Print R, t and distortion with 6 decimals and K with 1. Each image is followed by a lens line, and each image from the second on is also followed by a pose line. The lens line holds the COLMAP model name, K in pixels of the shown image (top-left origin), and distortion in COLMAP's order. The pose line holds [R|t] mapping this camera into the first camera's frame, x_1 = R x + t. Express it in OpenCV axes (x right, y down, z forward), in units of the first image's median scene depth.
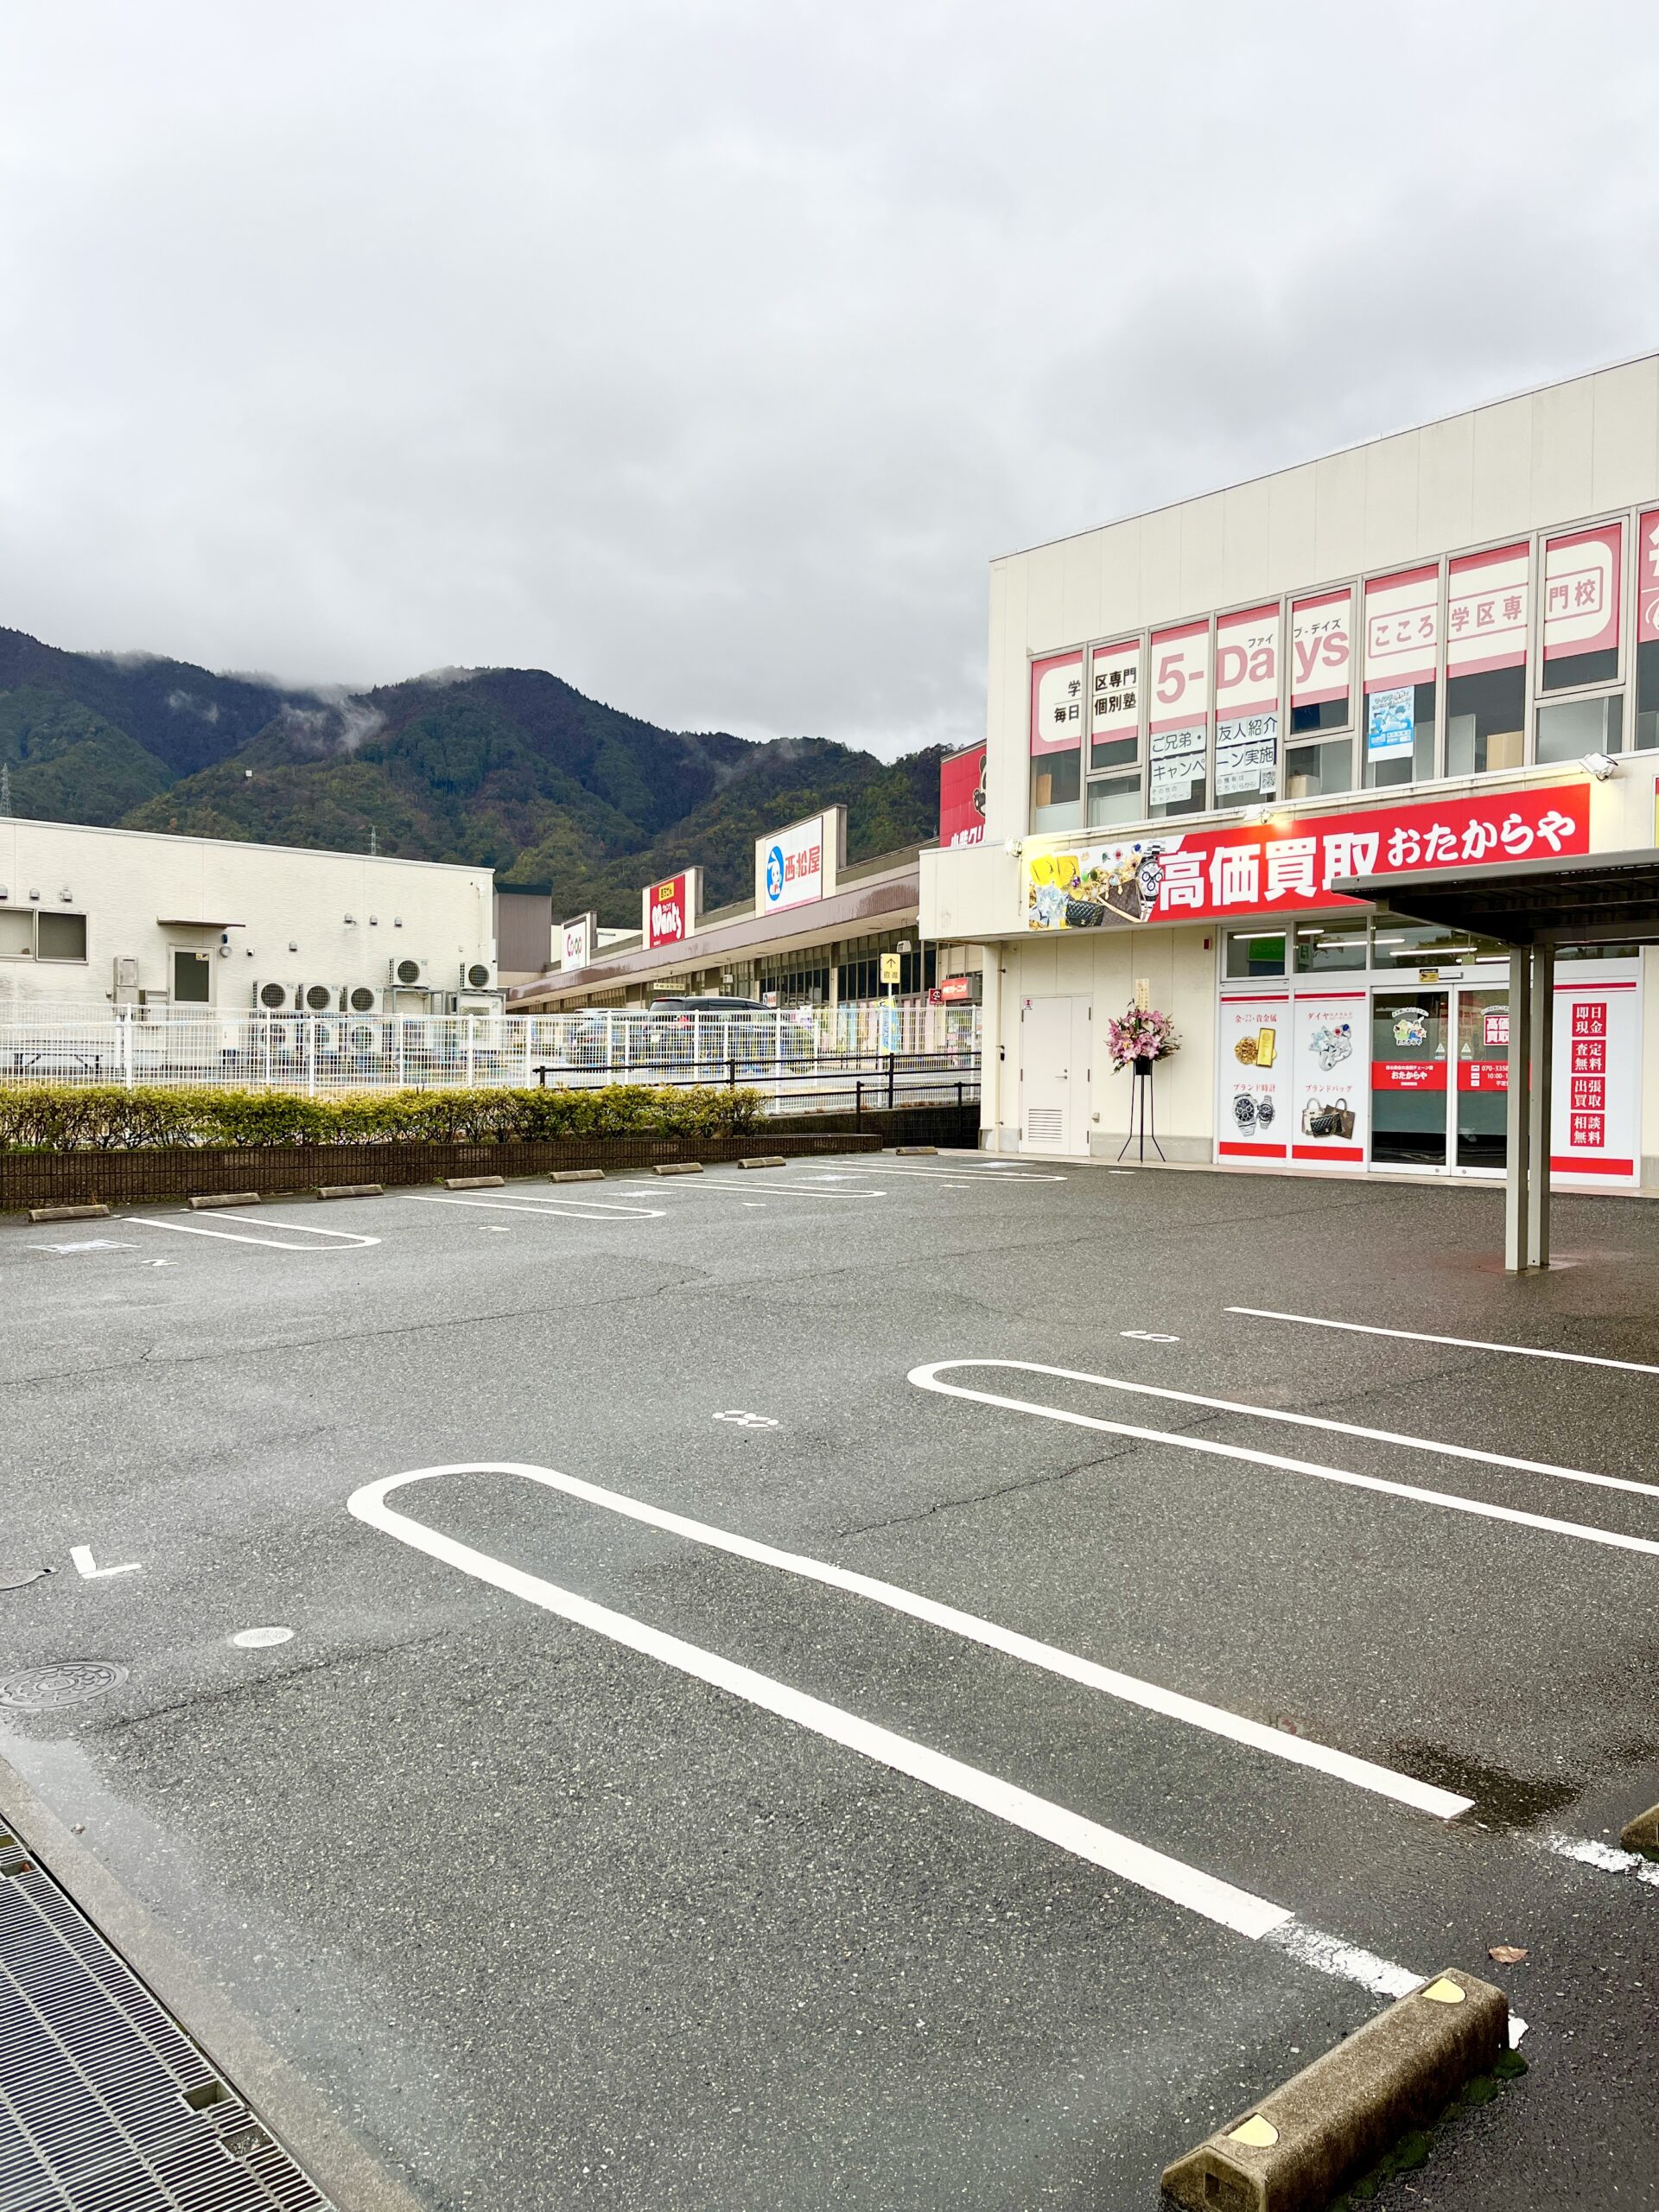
lens RADIAL K [[1668.7, 0, 832.6], [0, 1668.7, 1124.1], [0, 0, 1]] dist [0.072778, -0.096183]
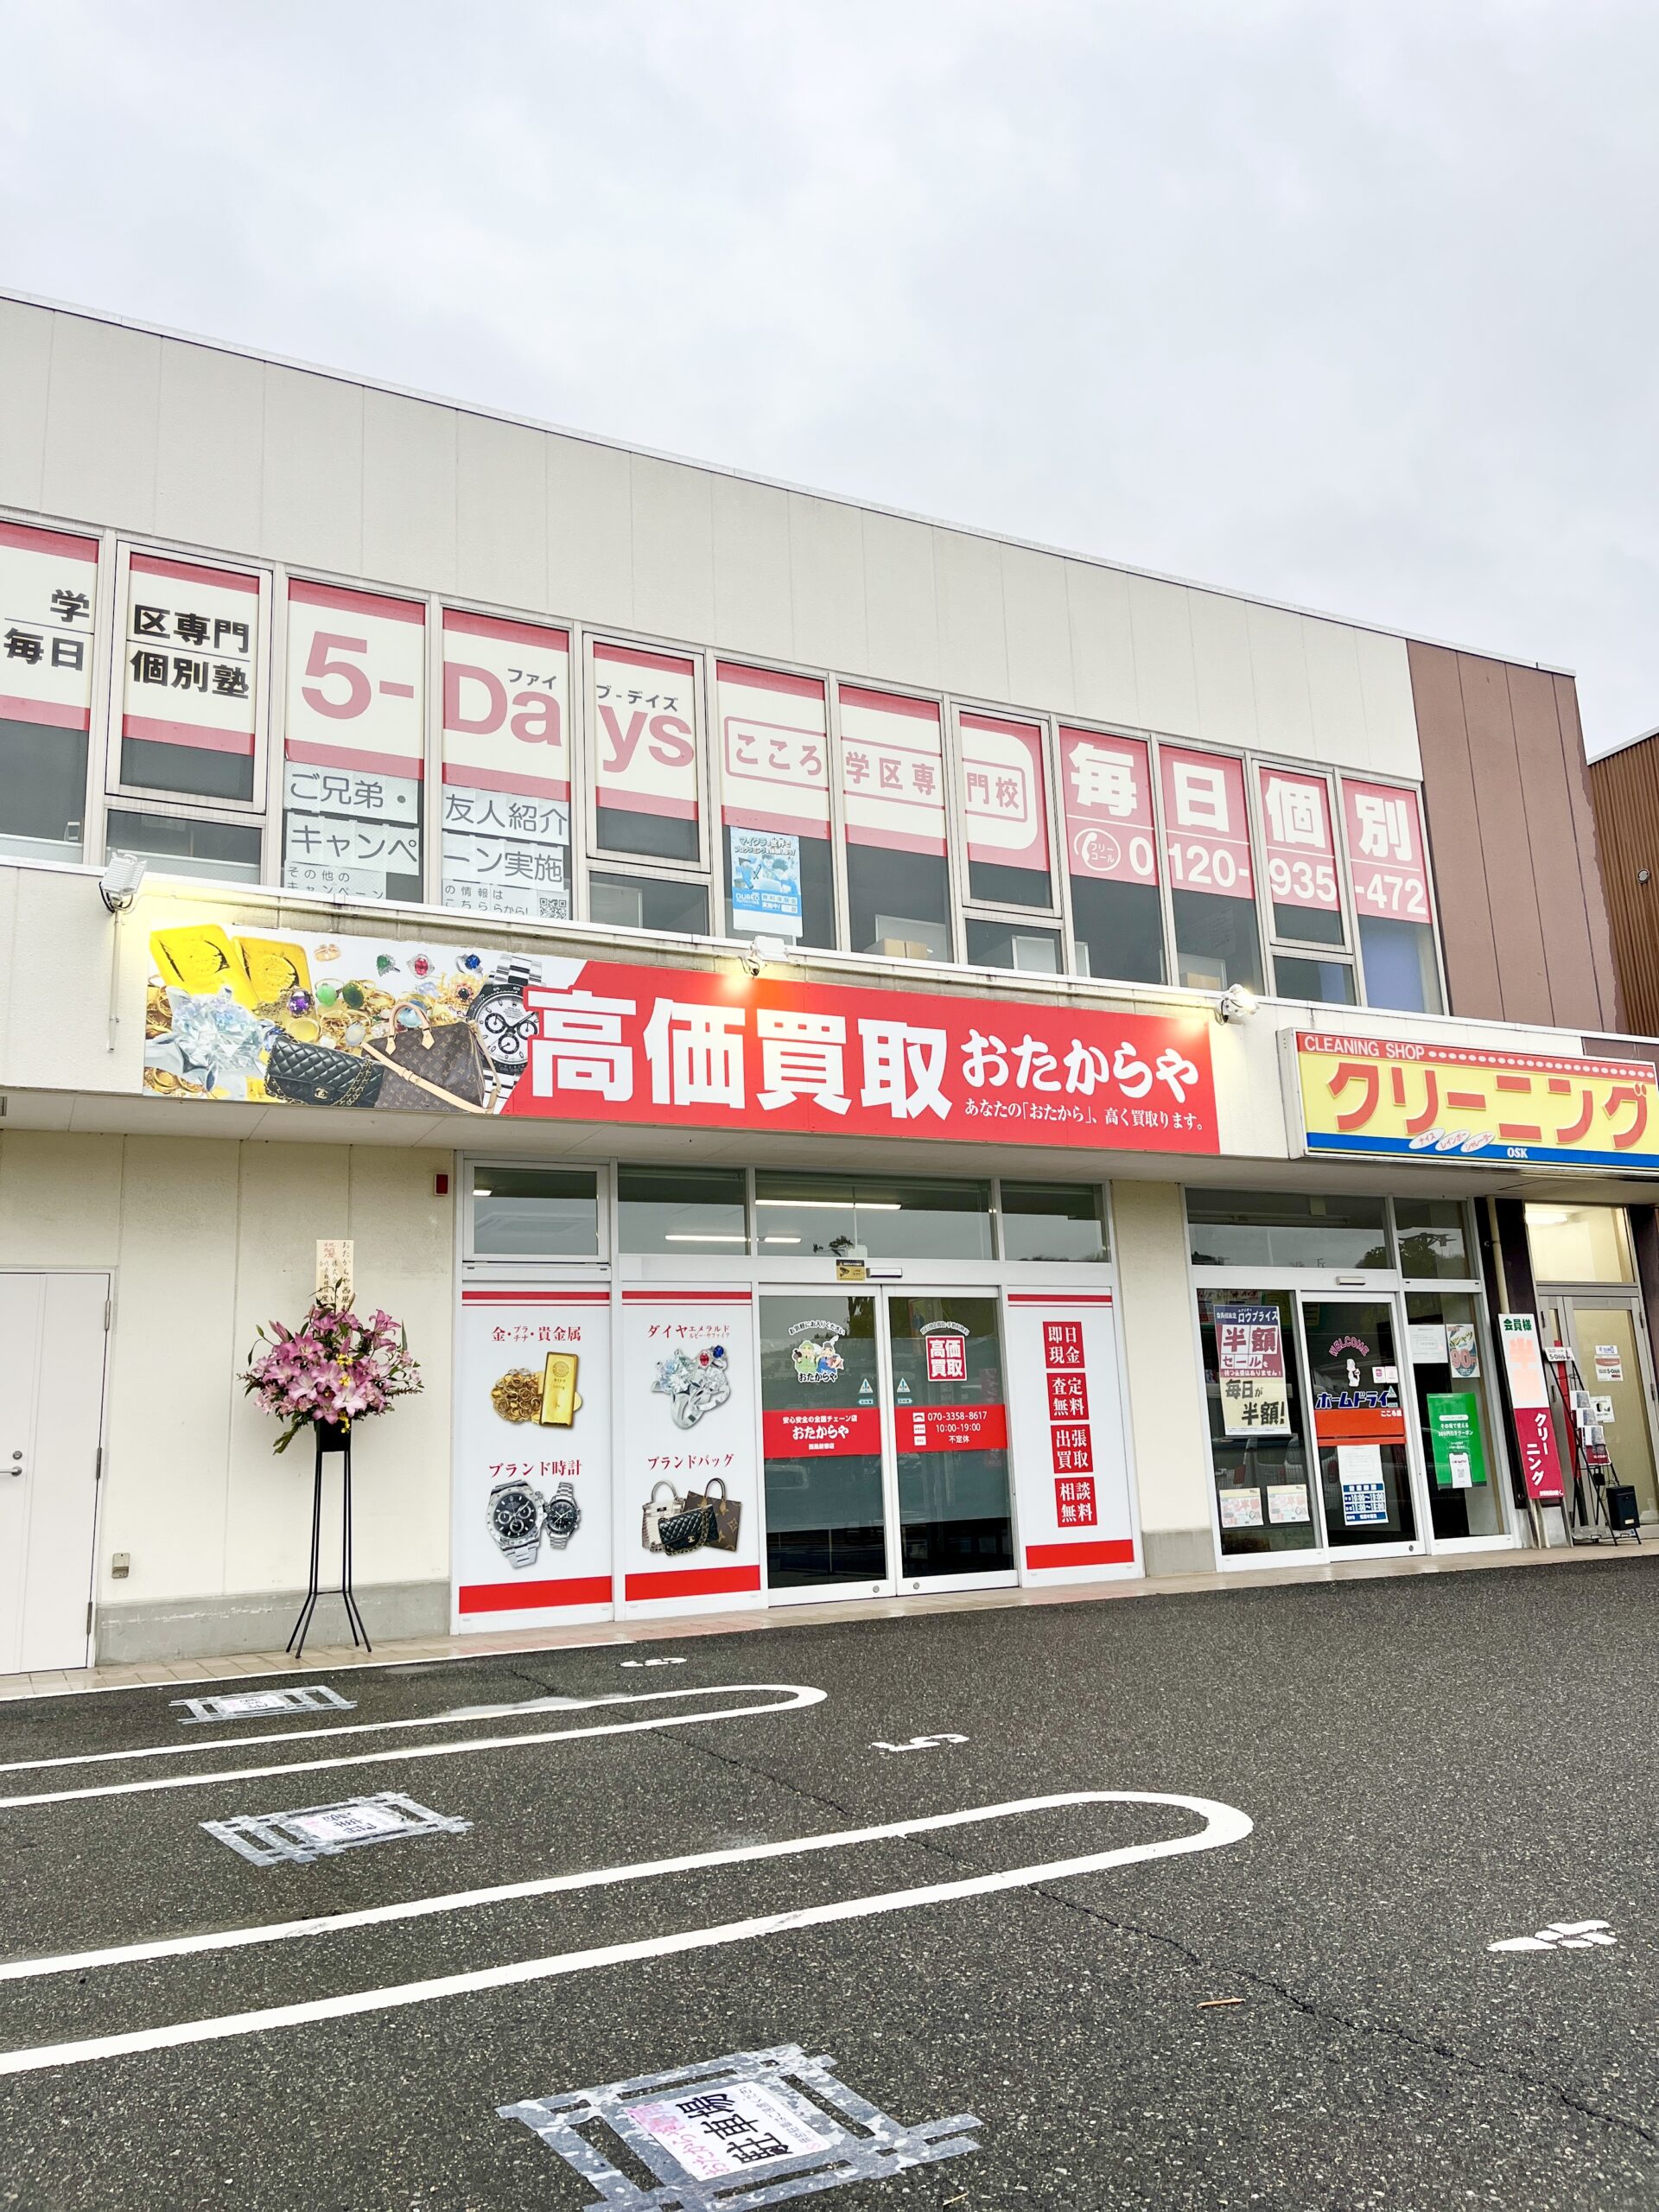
lens RADIAL K [[1668.7, 0, 835.7], [0, 1668.7, 1093.3], [0, 0, 1]] dist [0.072778, -0.096183]
pose [[0.255480, 0.192164, 0.947525, -0.252510], [0.073408, 0.973364, -0.217197, -0.016283], [-0.964023, 0.125045, 0.234569, 0.826487]]
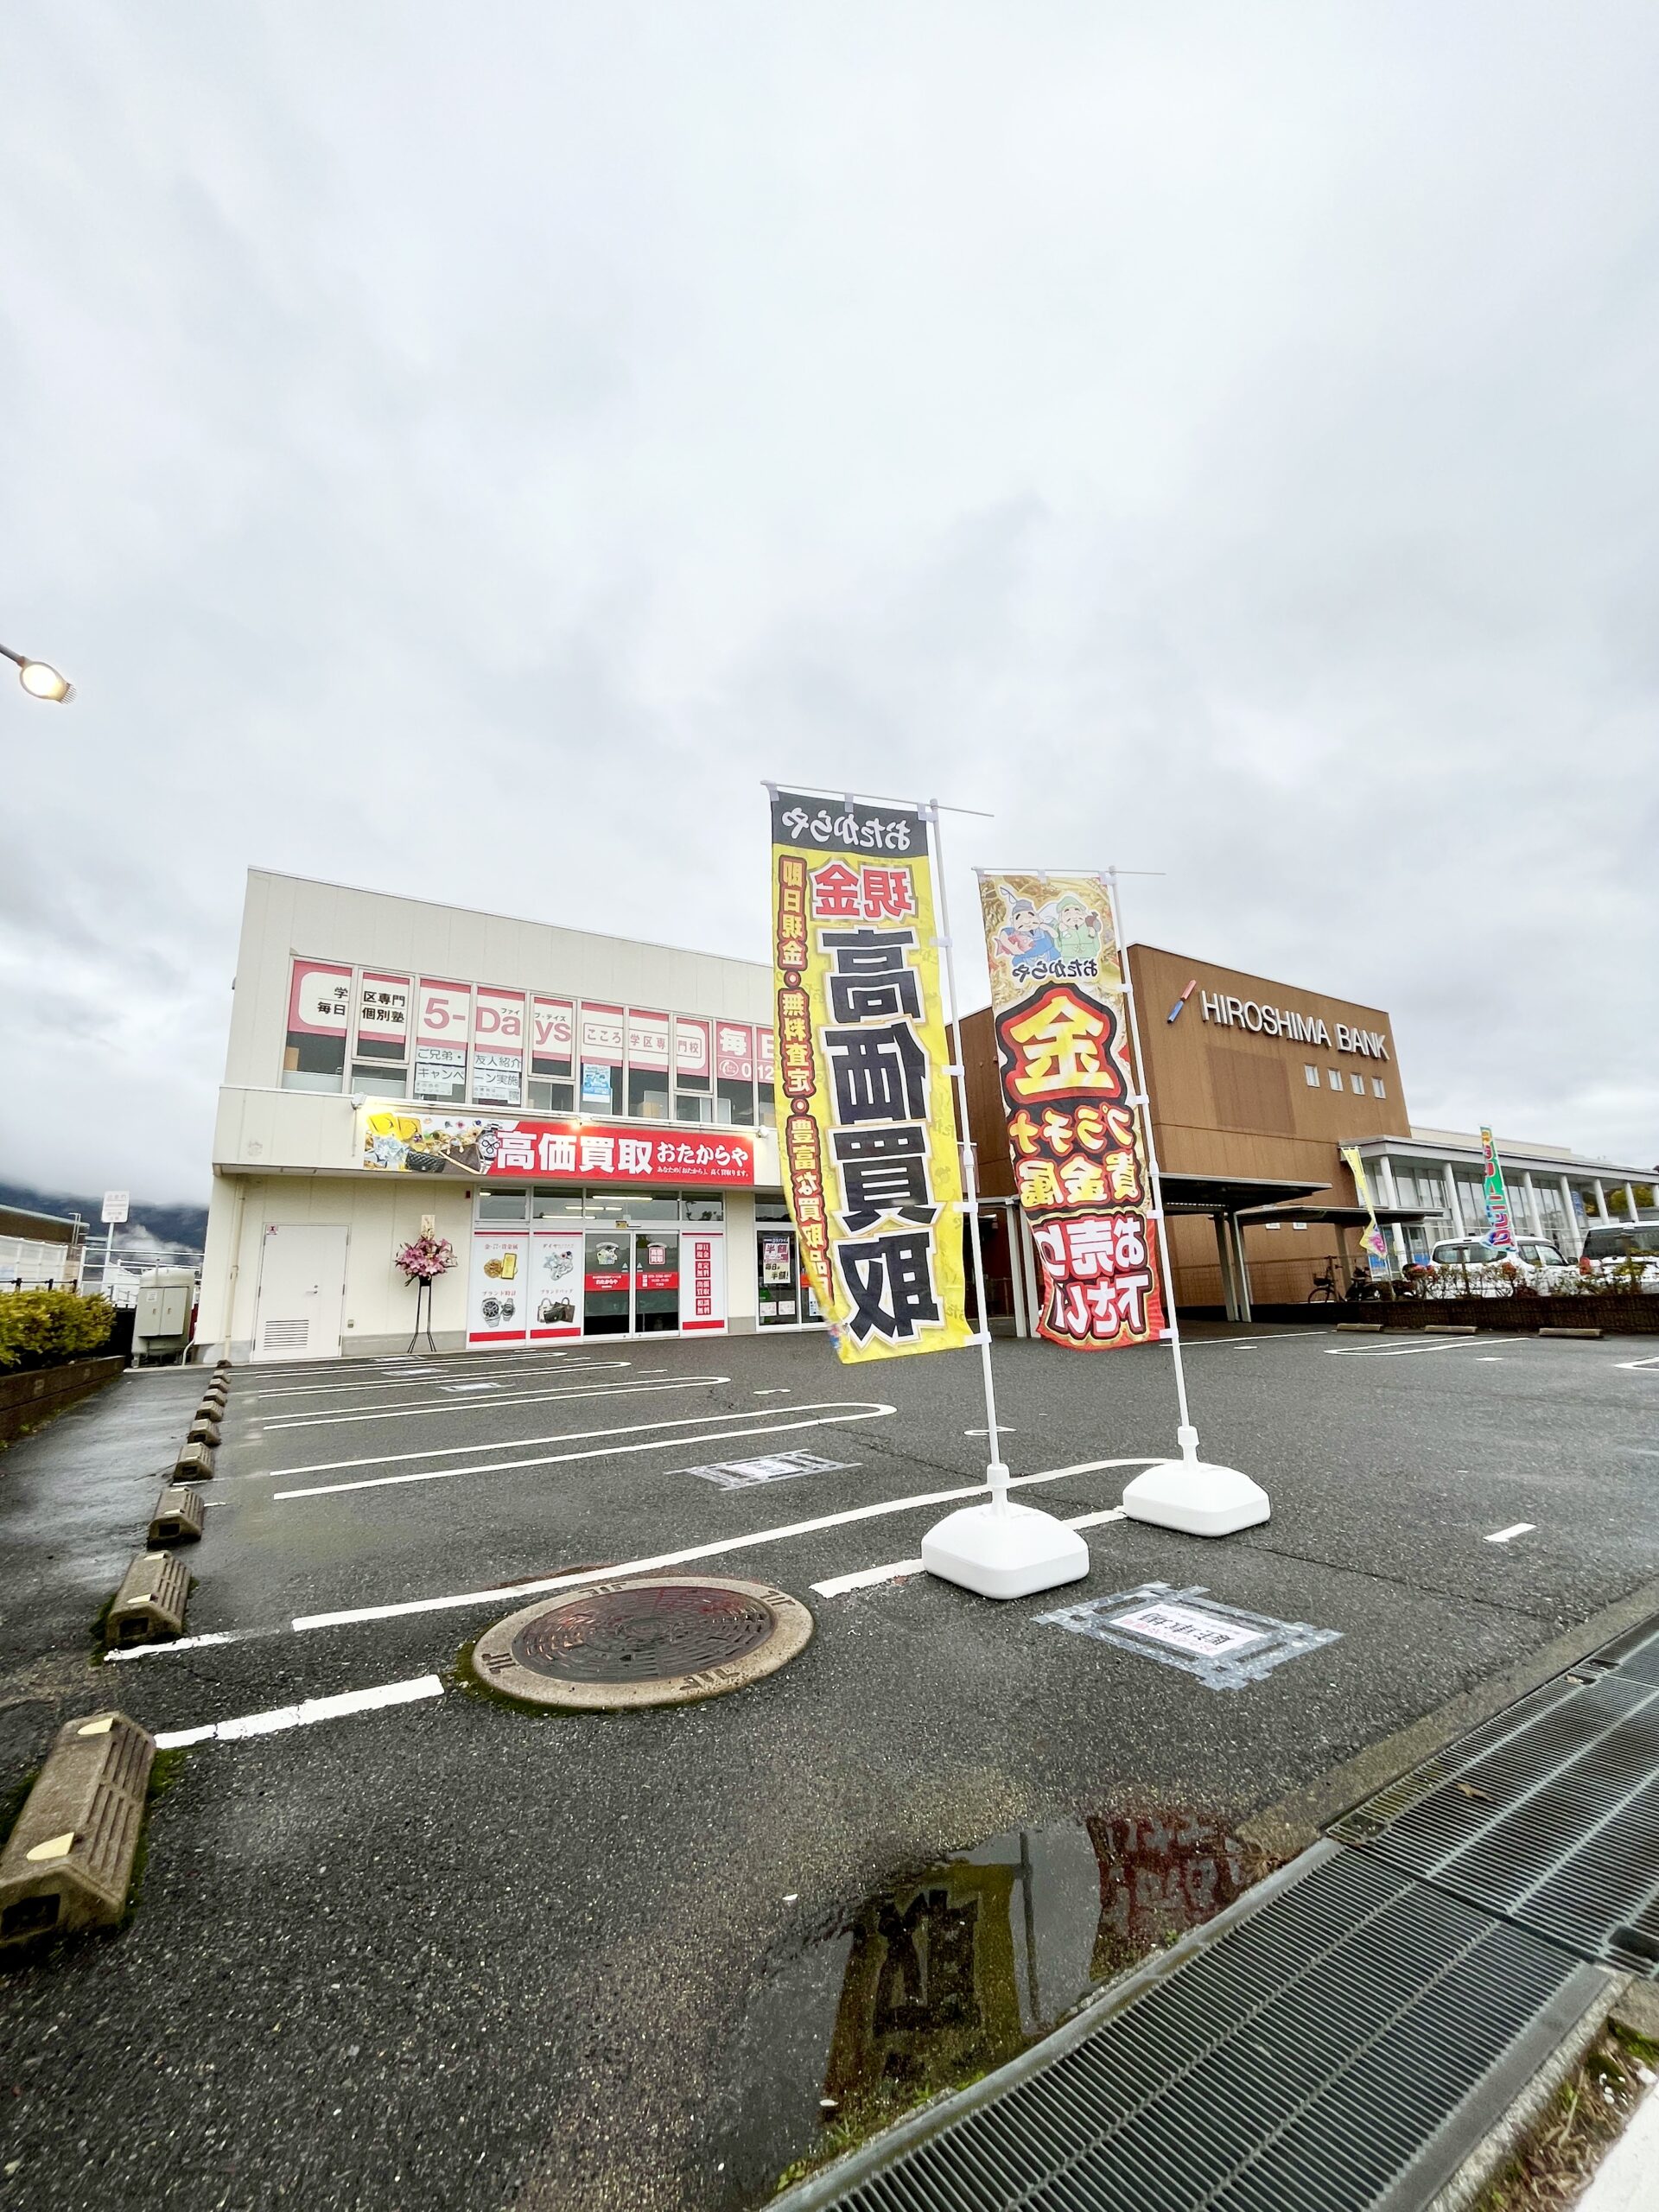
lens RADIAL K [[899.5, 0, 839.1], [0, 899.5, 1096.6], [0, 0, 1]] dist [-0.000971, -0.000017]
pose [[0.140766, 0.207118, 0.968136, -0.552970], [0.073484, 0.972990, -0.218841, 0.005658], [-0.987312, 0.101948, 0.121744, 0.623690]]
